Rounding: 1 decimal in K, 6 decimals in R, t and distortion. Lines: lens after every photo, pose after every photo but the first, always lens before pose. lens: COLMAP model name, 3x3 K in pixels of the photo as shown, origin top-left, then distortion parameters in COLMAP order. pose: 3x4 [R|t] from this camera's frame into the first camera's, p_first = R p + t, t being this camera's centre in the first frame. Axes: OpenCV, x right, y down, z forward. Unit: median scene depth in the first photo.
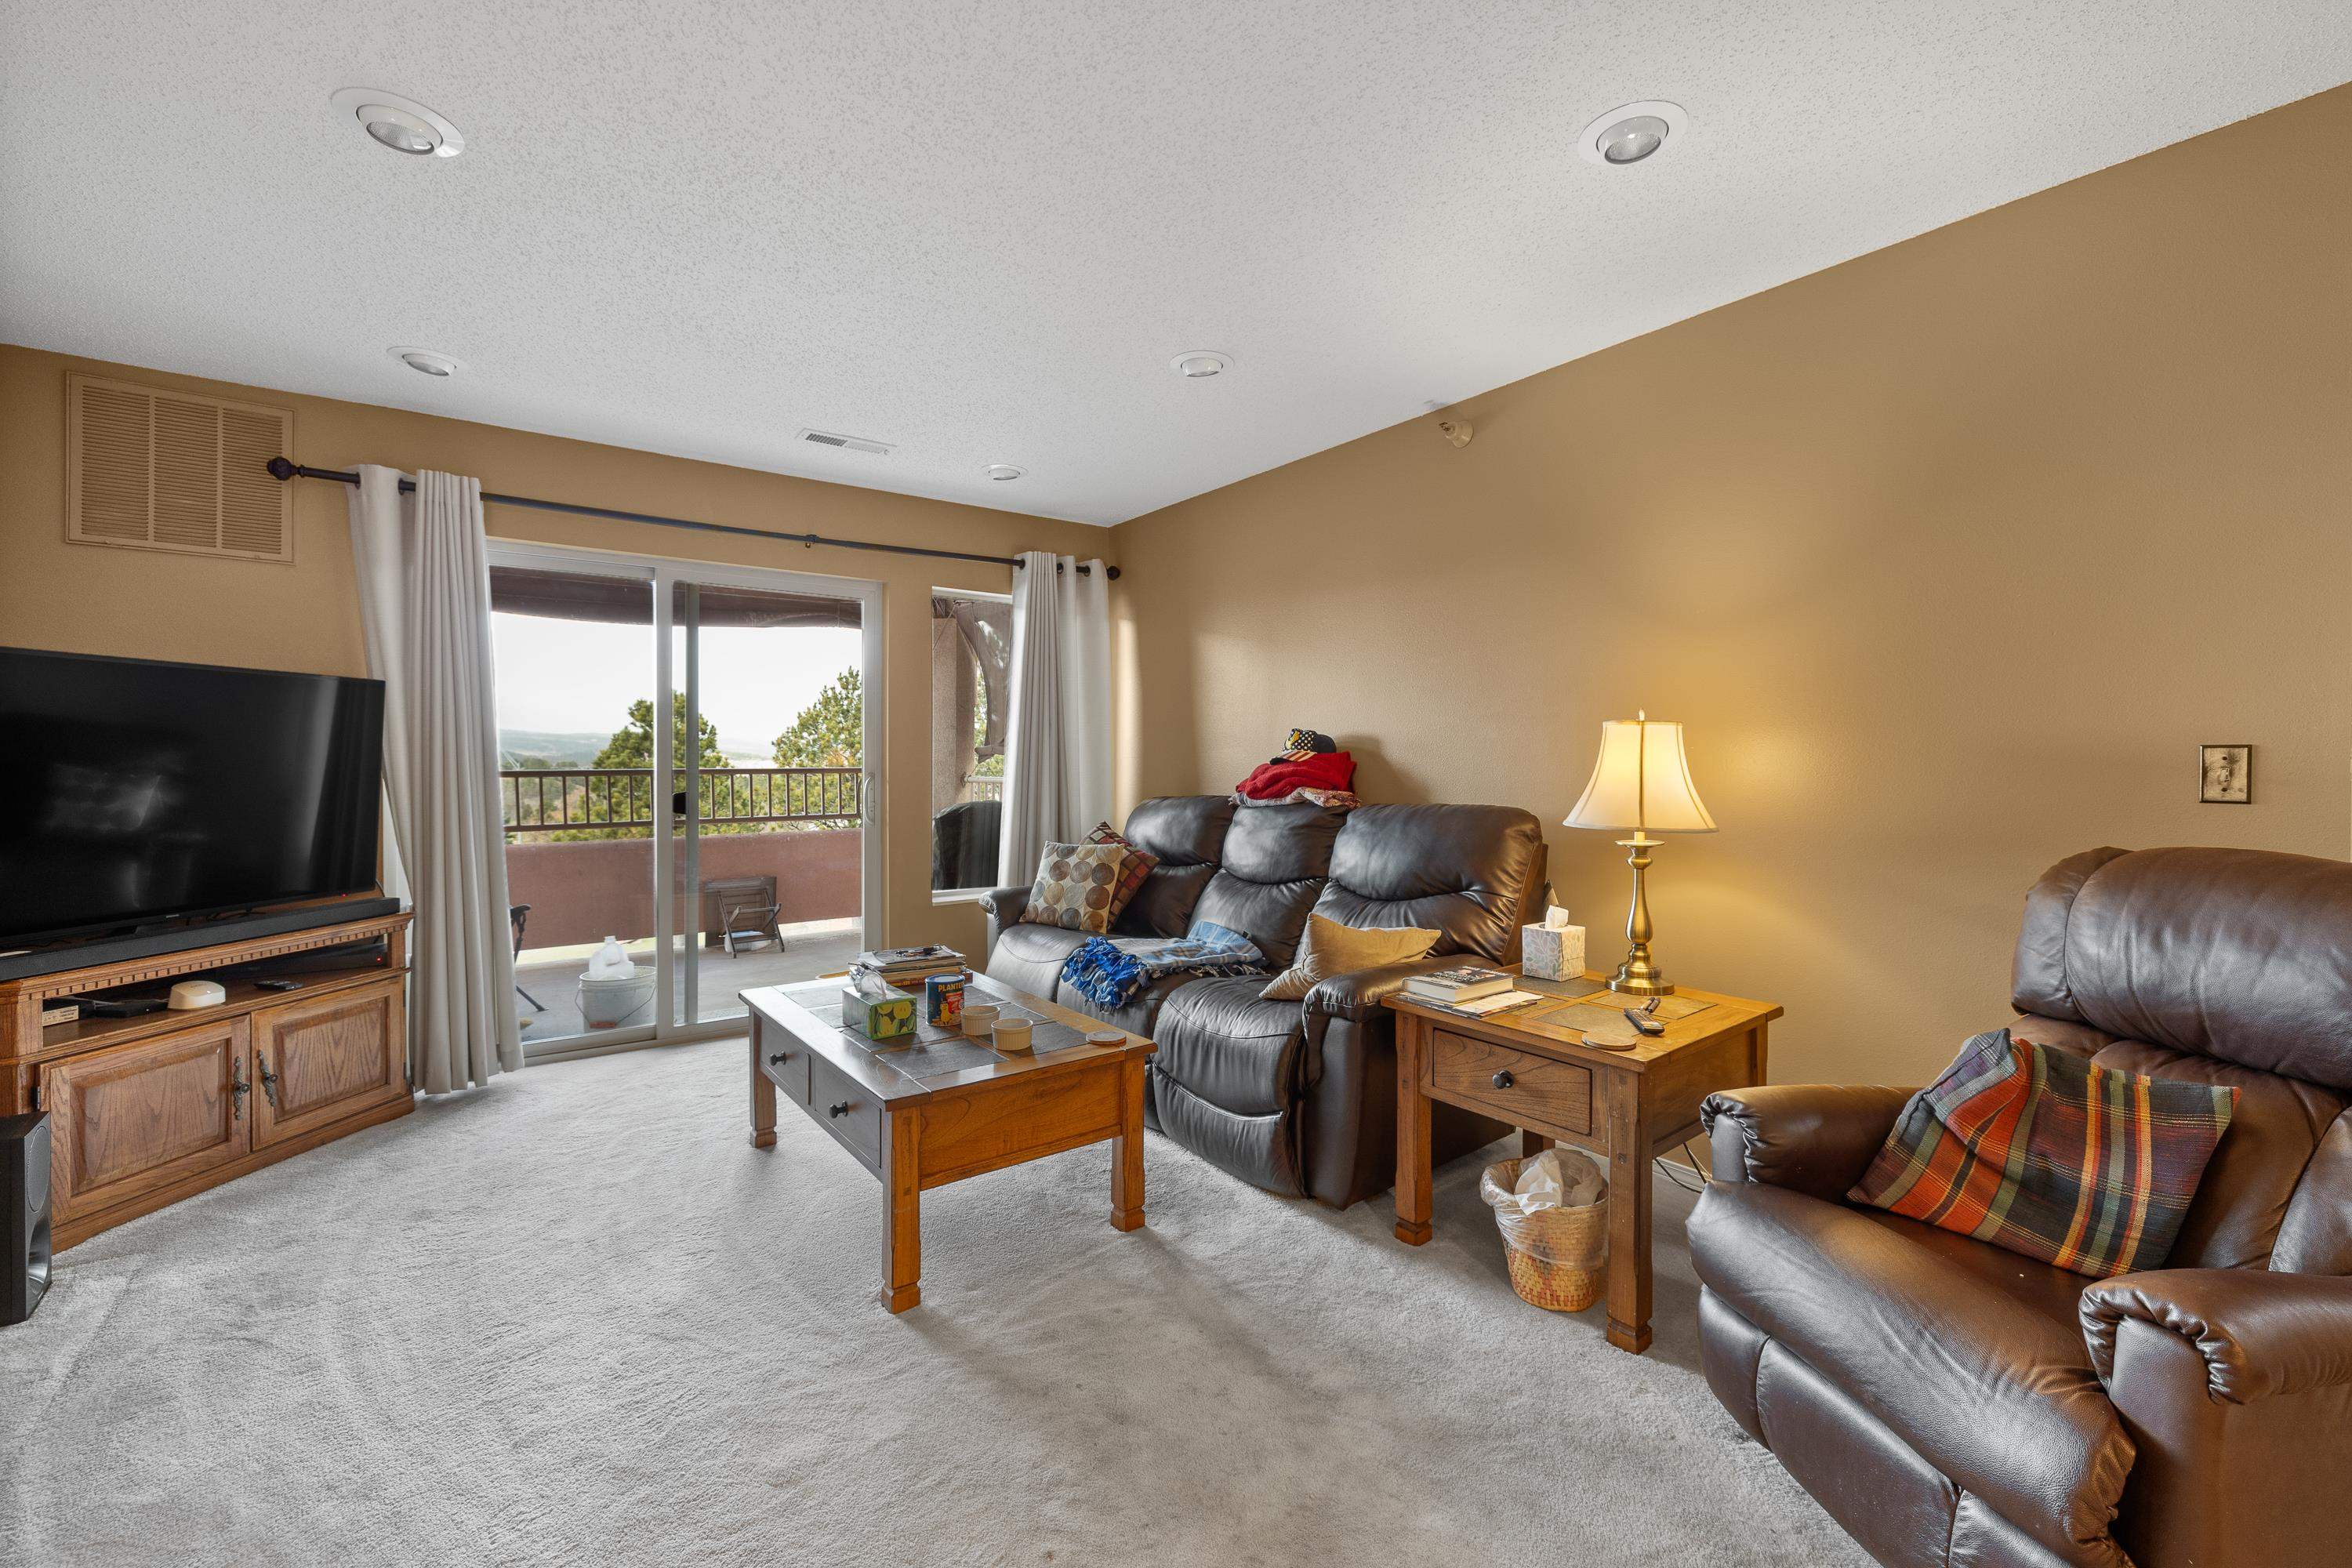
lens RADIAL K [[1002.7, 0, 1185.0], [0, 1002.7, 766.1], [0, 0, 1]] dist [-0.003752, -0.000355]
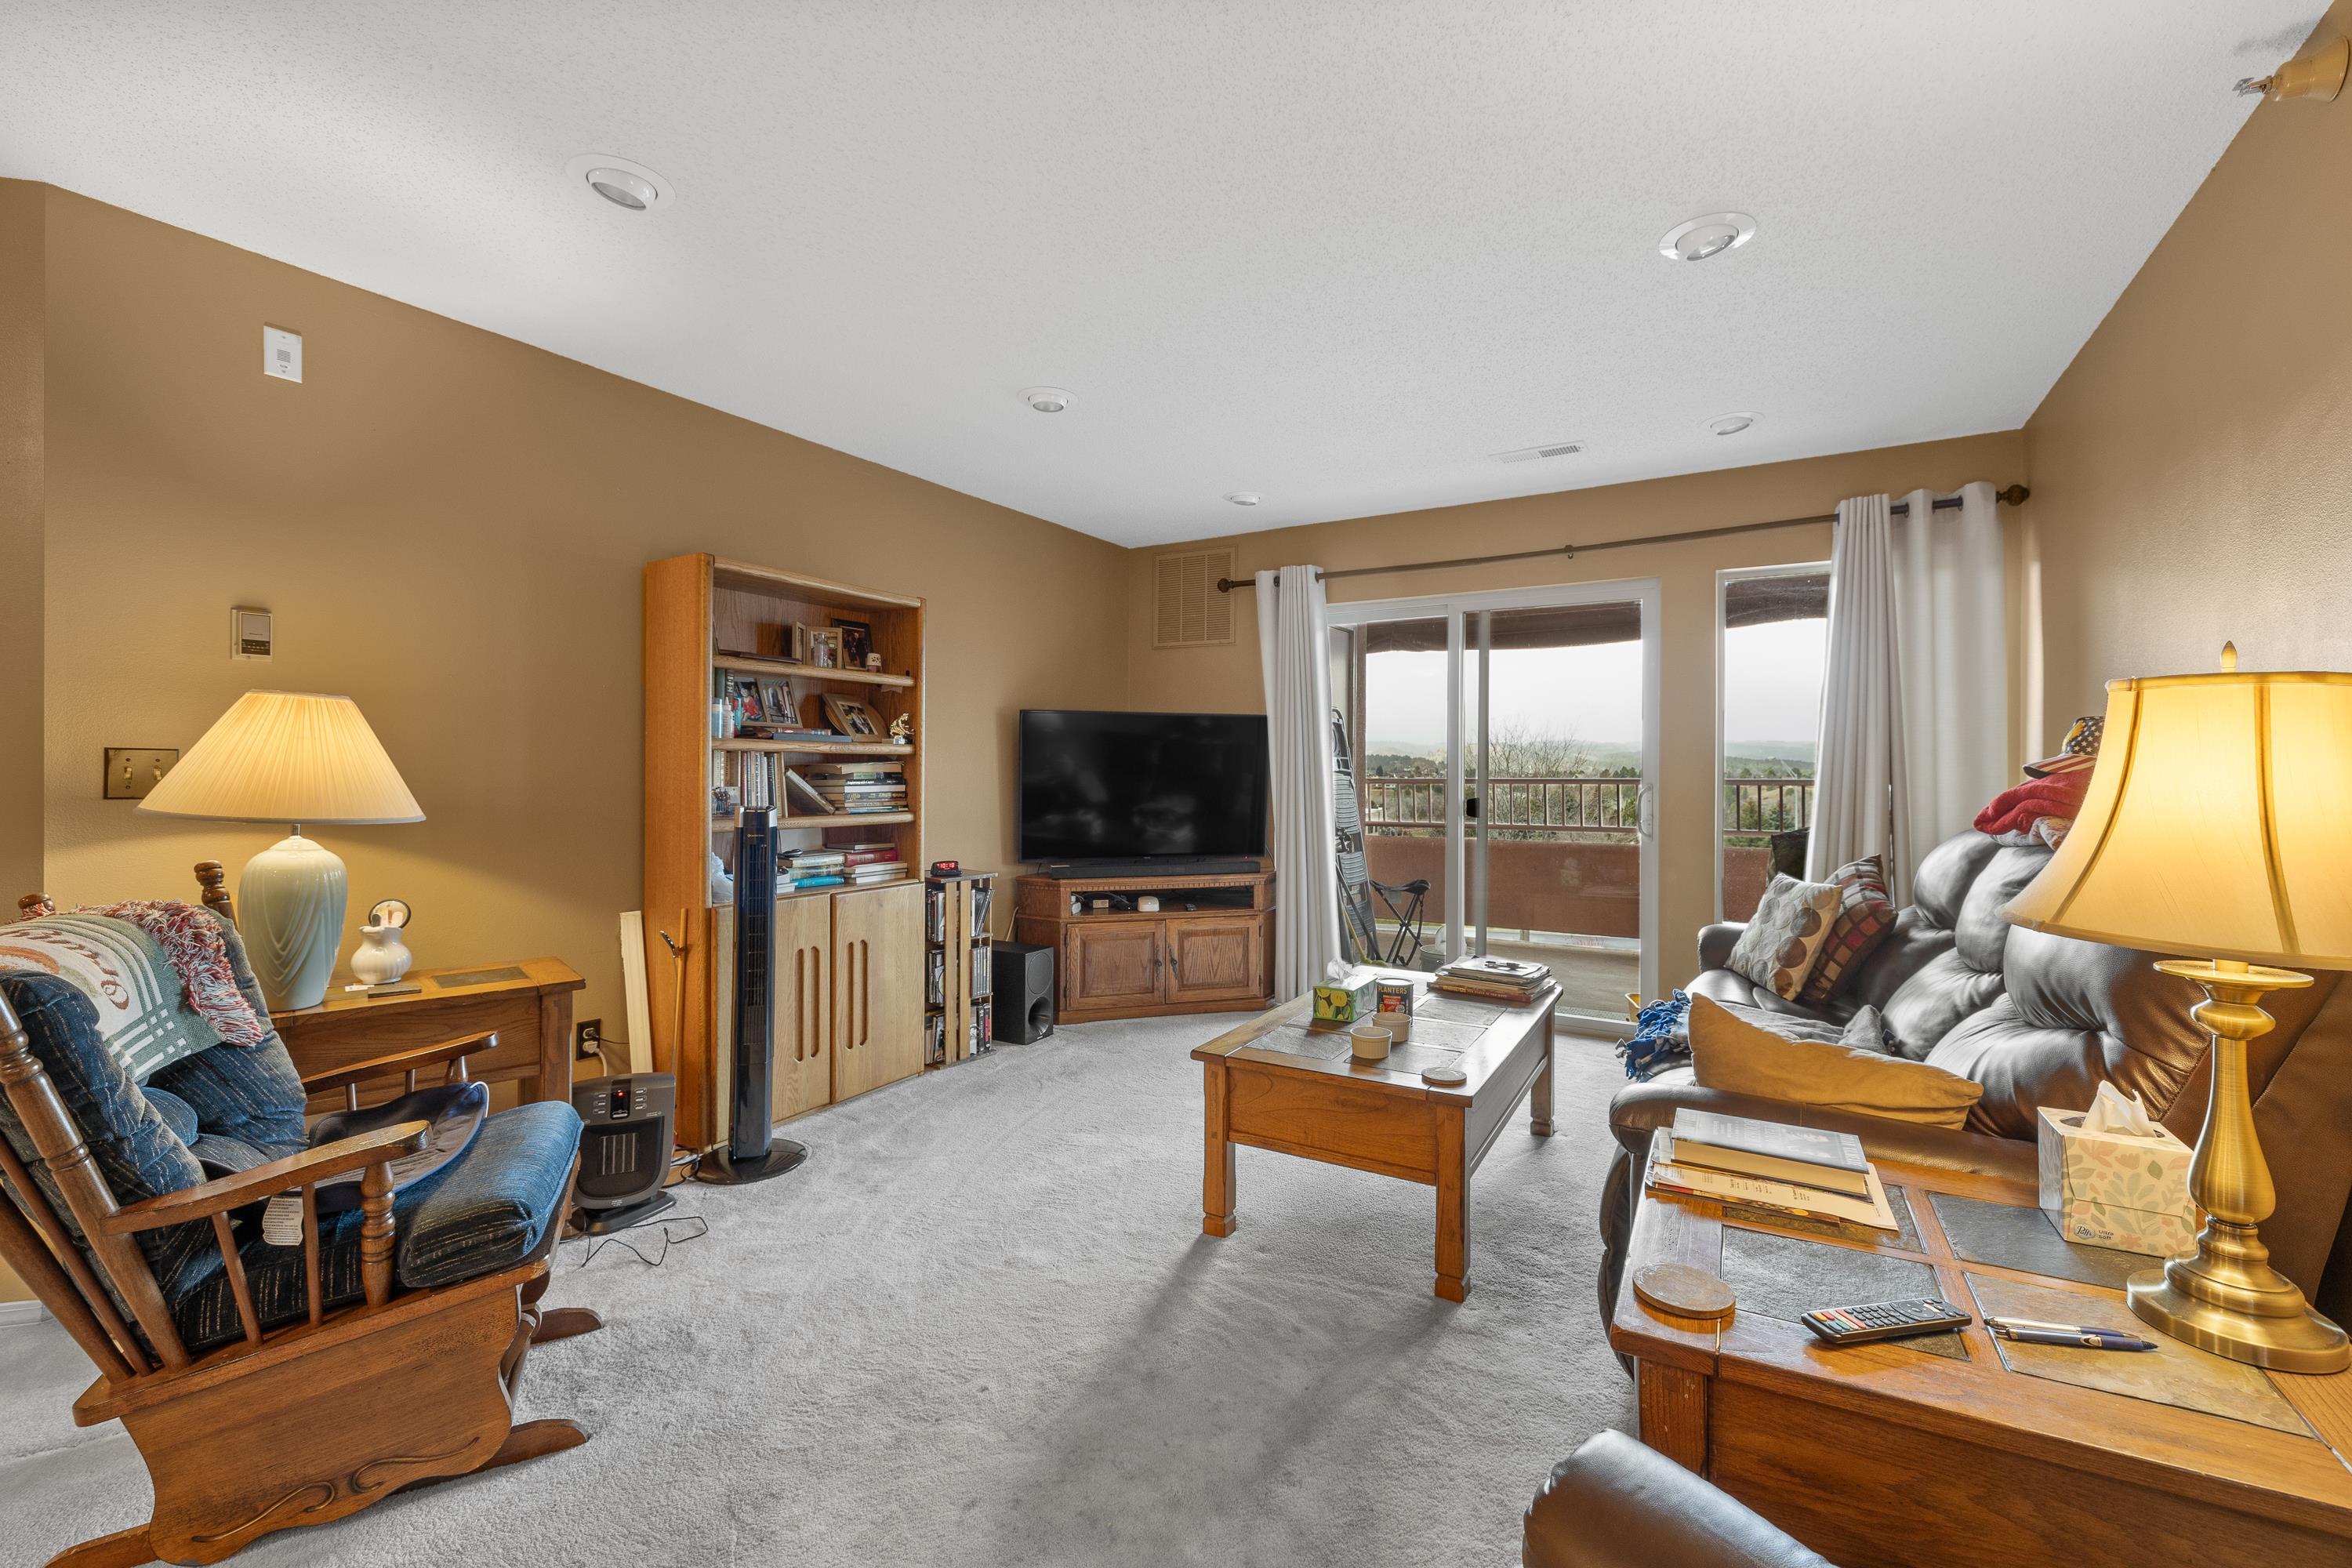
lens RADIAL K [[989.0, 0, 1186.7], [0, 989.0, 769.1], [0, 0, 1]] dist [-0.000062, 0.000030]
pose [[0.373119, 0.002092, -0.927781, 0.531162], [-0.007963, 0.999968, -0.000948, -0.003271], [0.927749, 0.007742, 0.373124, 0.358762]]
